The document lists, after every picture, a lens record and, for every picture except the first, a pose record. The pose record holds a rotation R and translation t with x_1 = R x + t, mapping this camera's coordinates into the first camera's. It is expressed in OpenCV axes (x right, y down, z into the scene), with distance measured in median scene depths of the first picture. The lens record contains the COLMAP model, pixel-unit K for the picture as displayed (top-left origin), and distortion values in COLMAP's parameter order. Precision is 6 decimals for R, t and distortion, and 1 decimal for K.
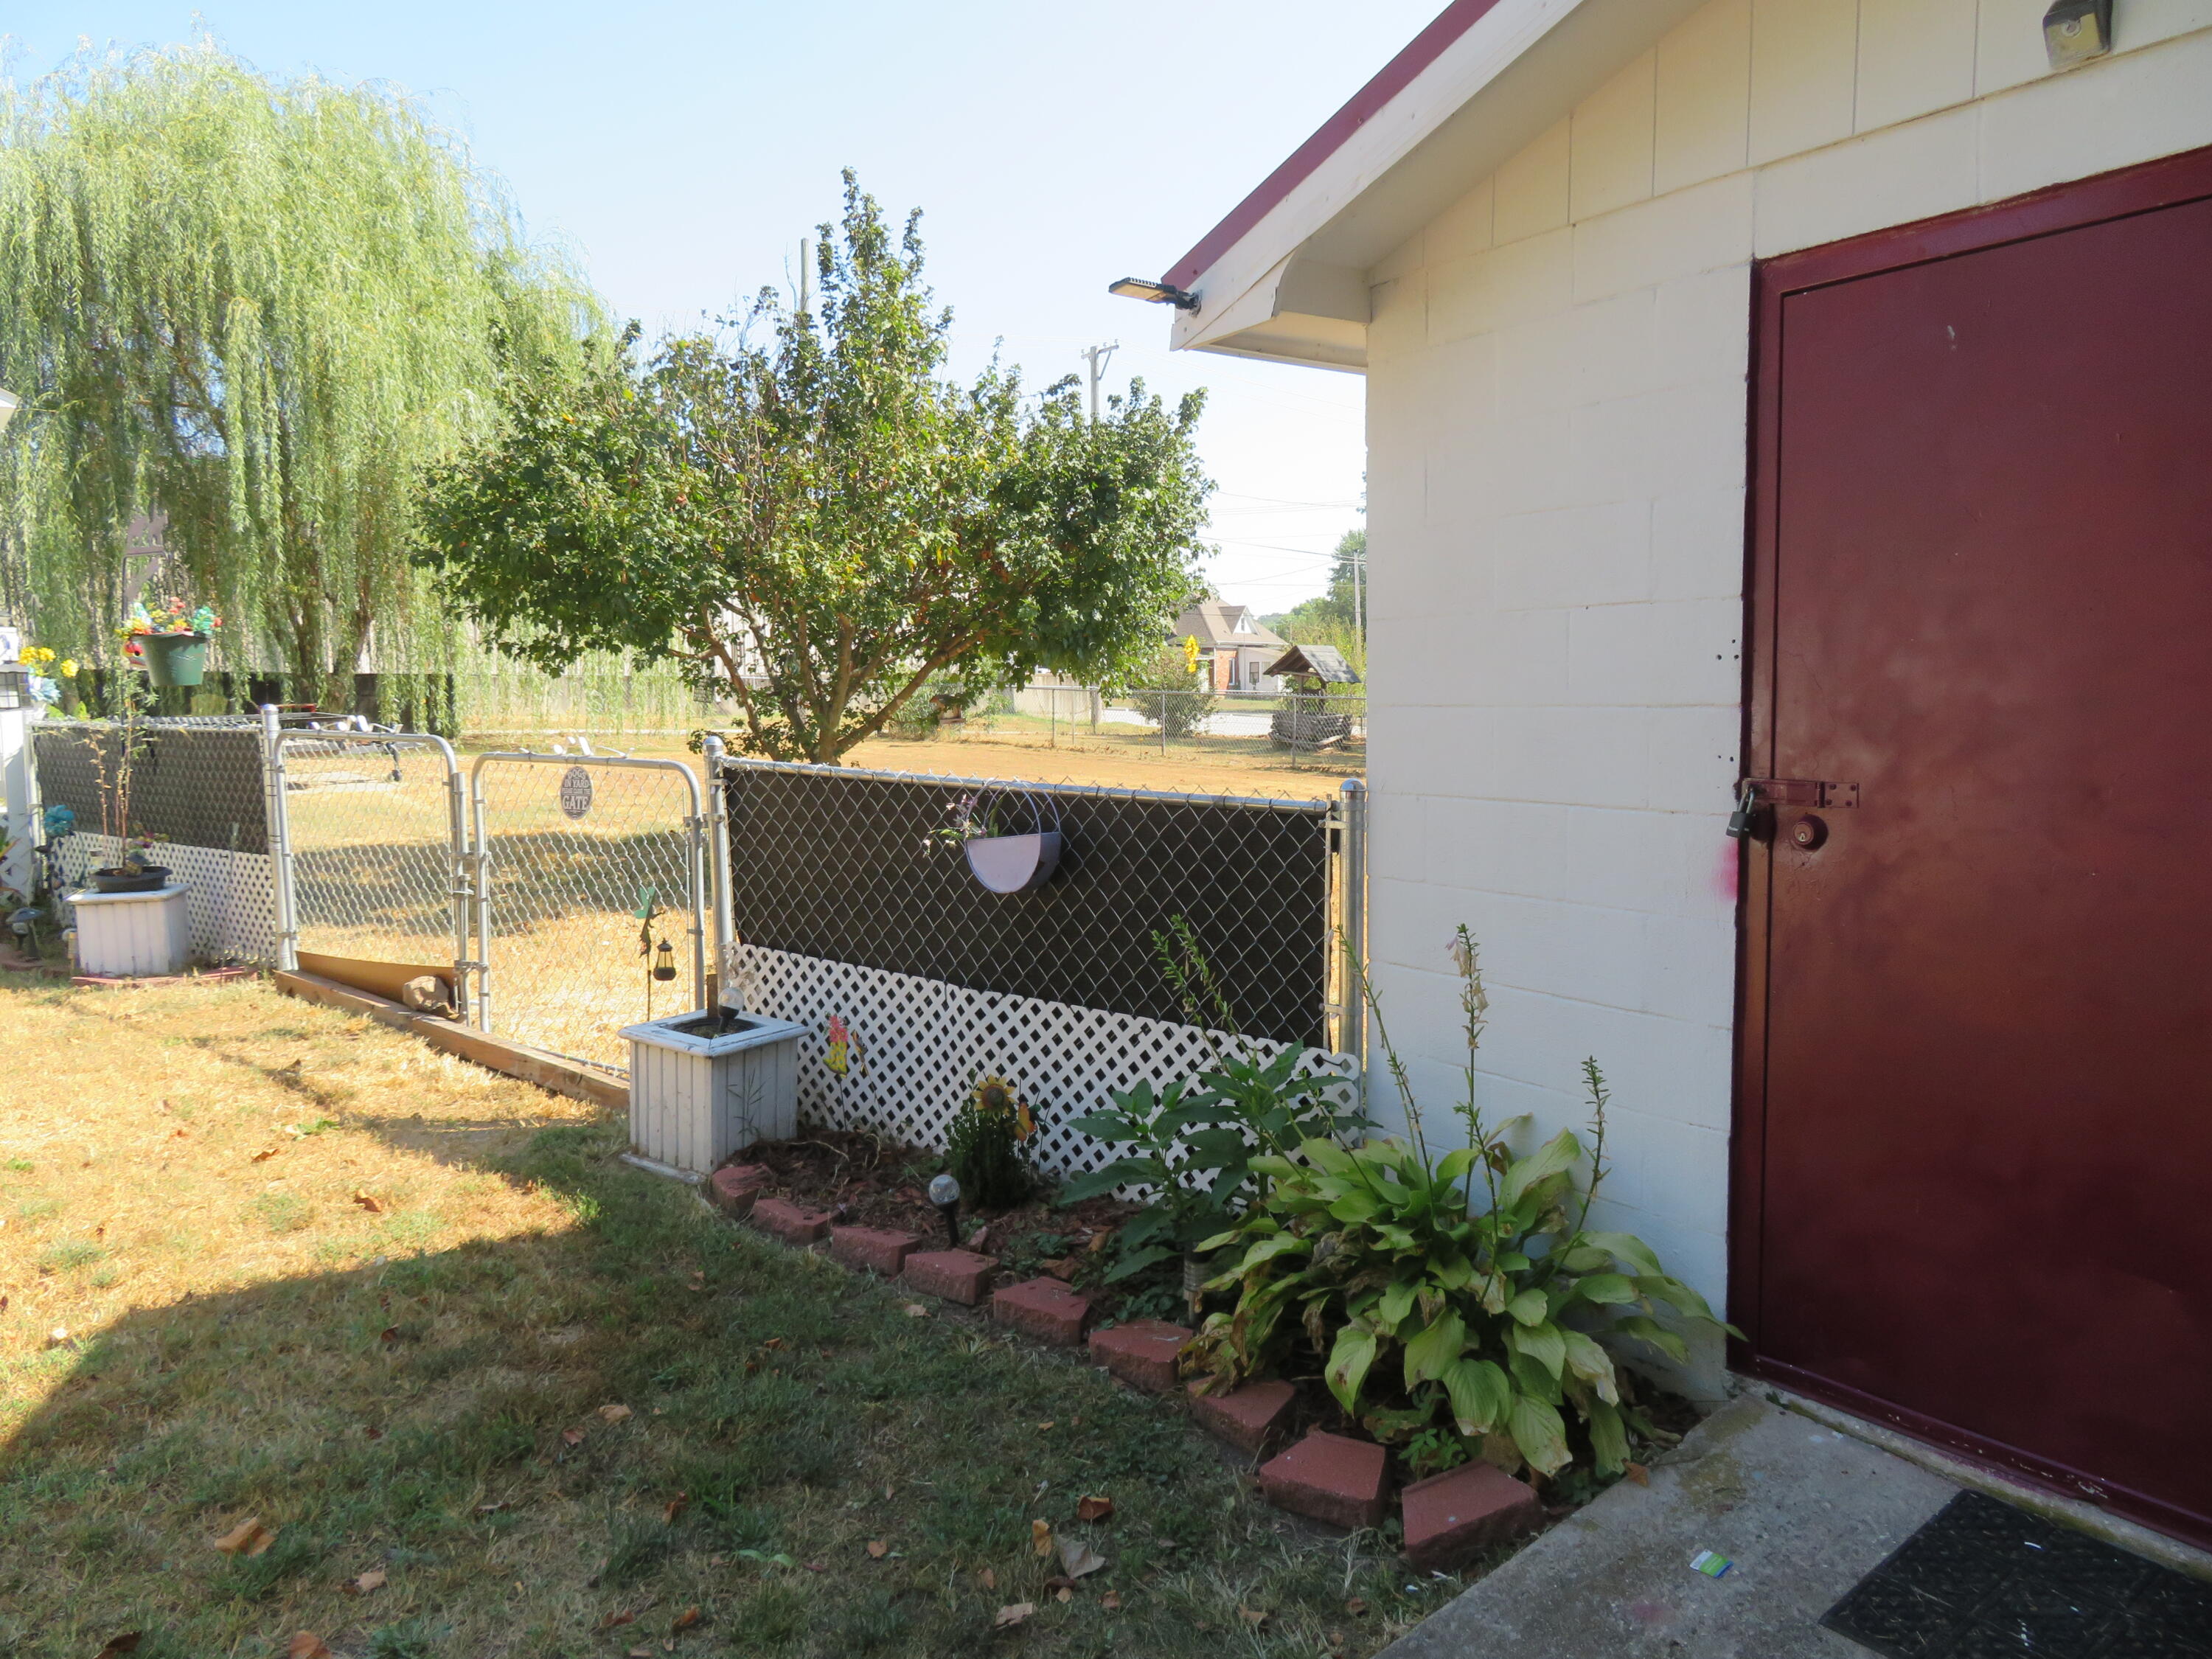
lens RADIAL K [[1586.1, 0, 1110.2], [0, 1586.1, 833.0], [0, 0, 1]] dist [-0.001497, -0.001686]
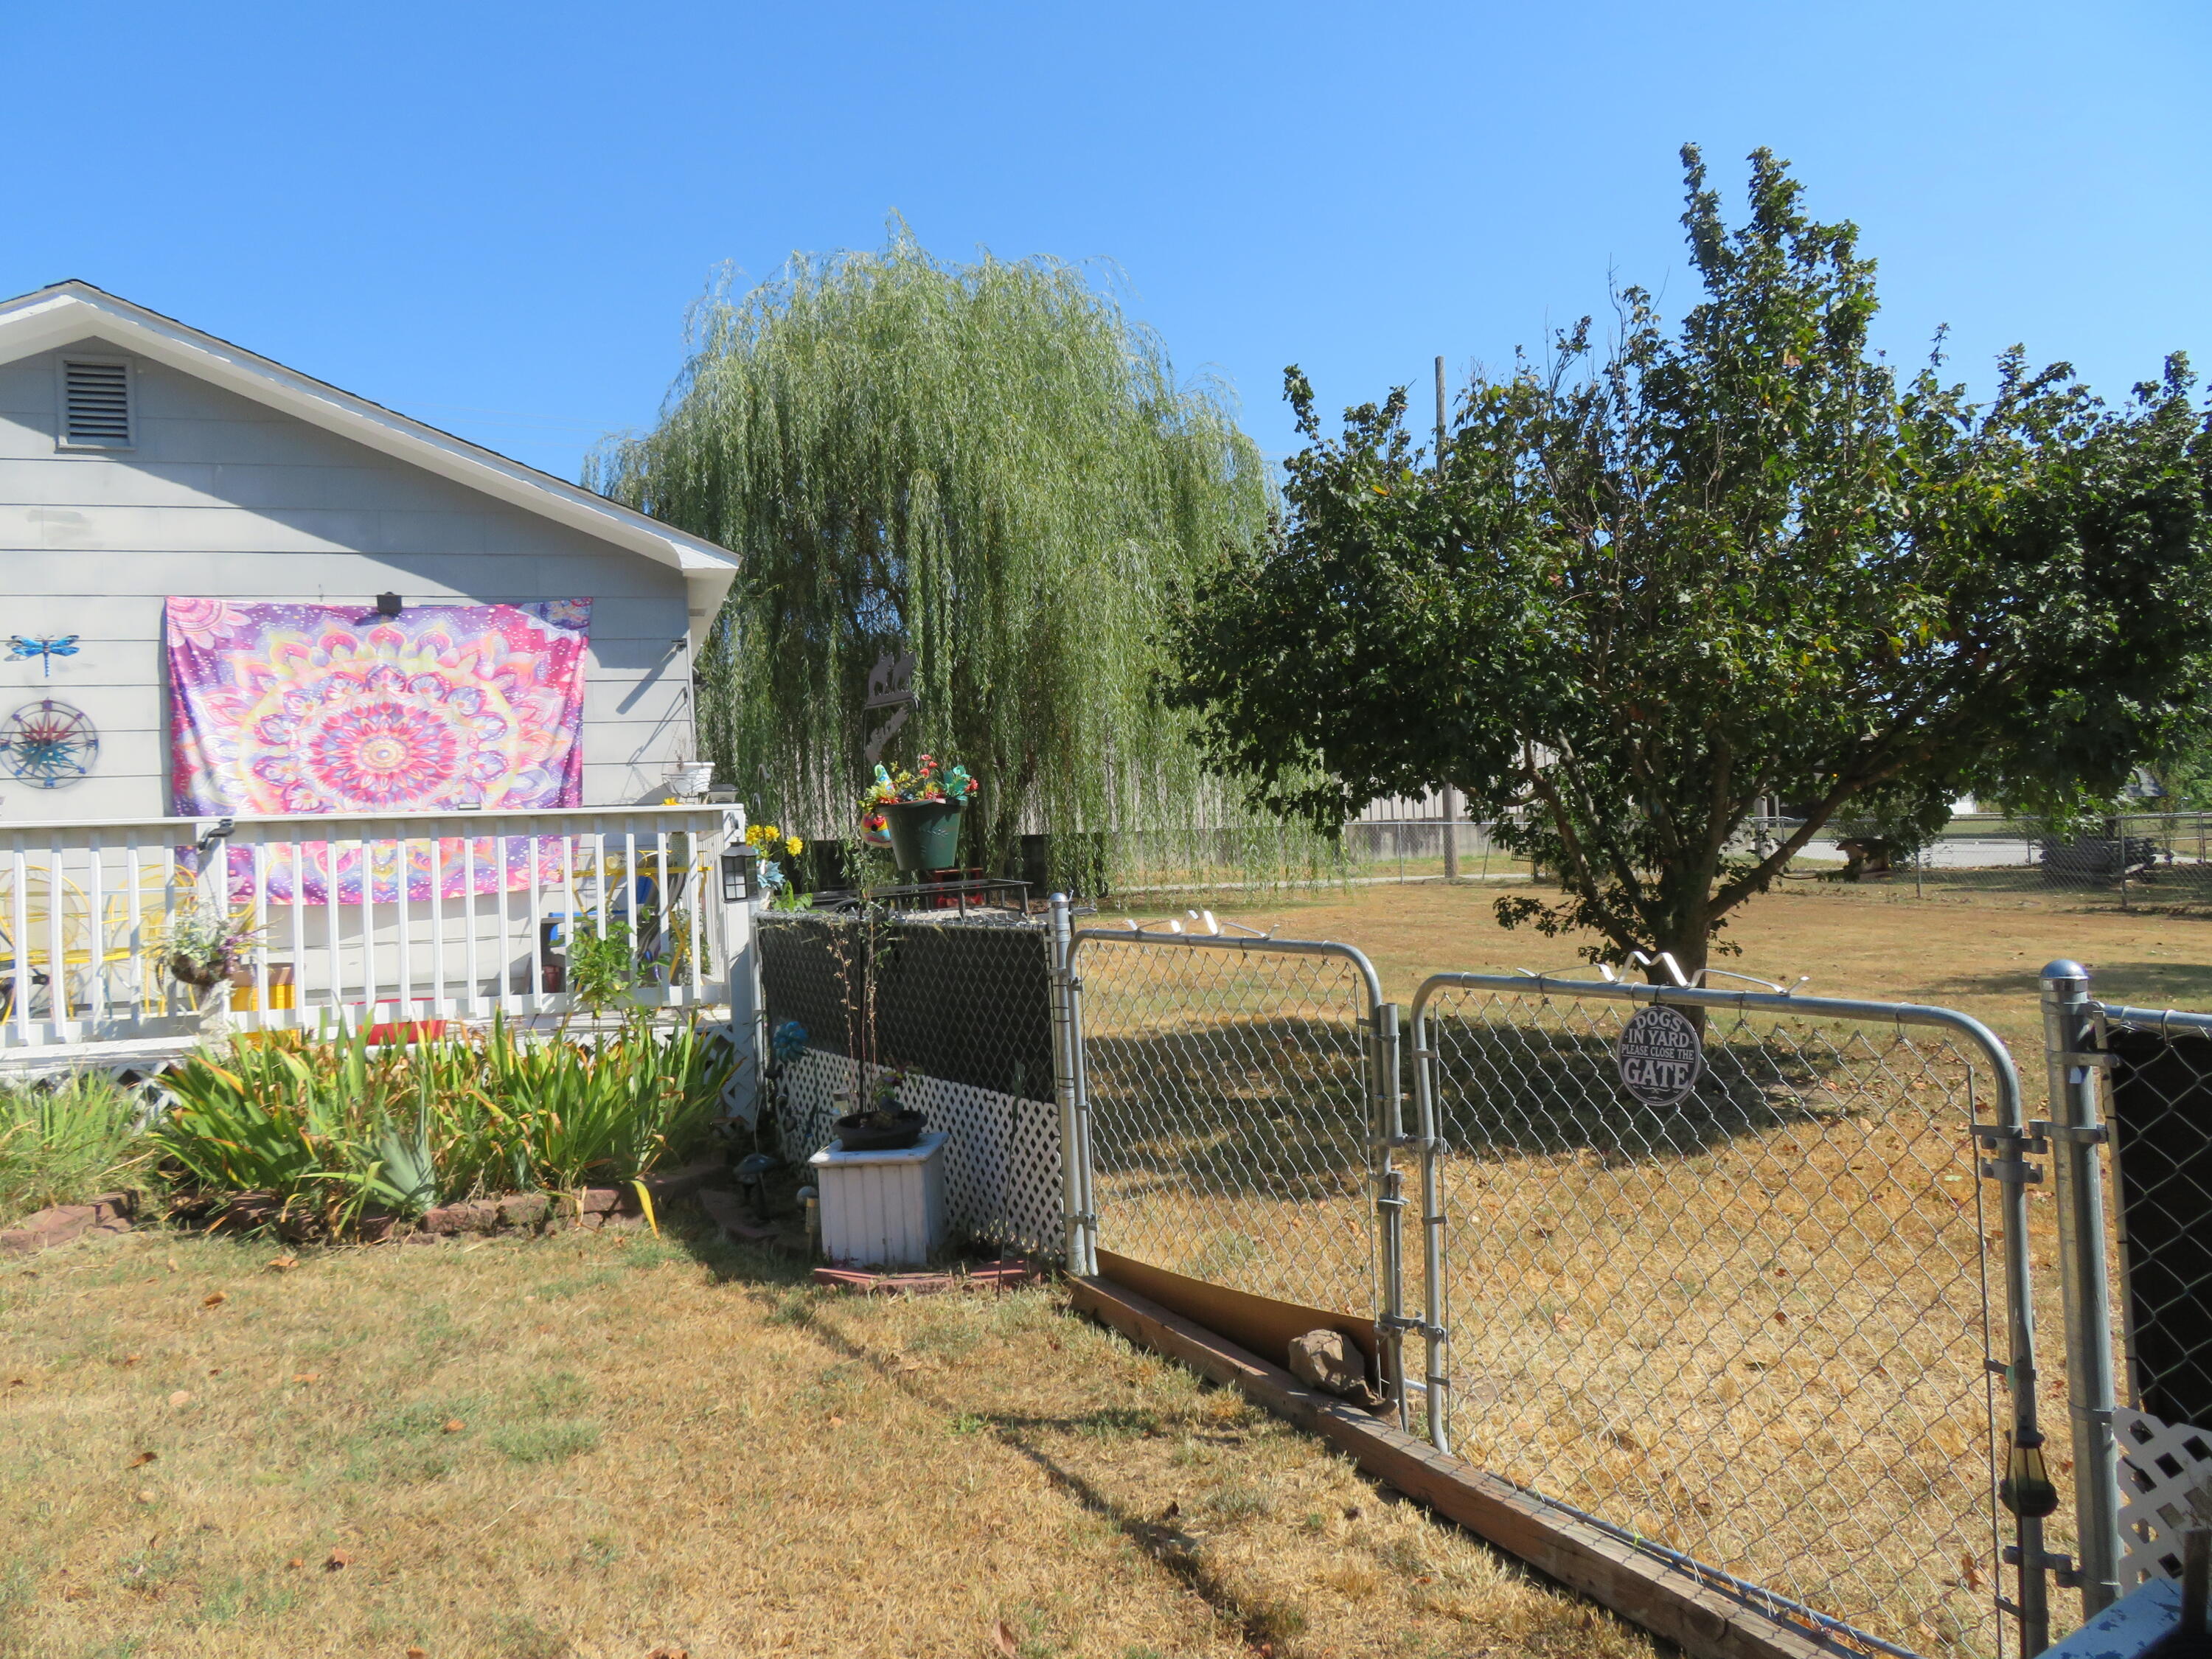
lens RADIAL K [[1586.1, 0, 1112.1], [0, 1586.1, 826.8], [0, 0, 1]] dist [-0.001497, -0.001686]
pose [[0.936320, -0.042431, -0.348576, -0.357569], [0.009832, 0.995451, -0.094765, -0.059733], [0.351011, 0.085303, 0.932478, 0.471828]]
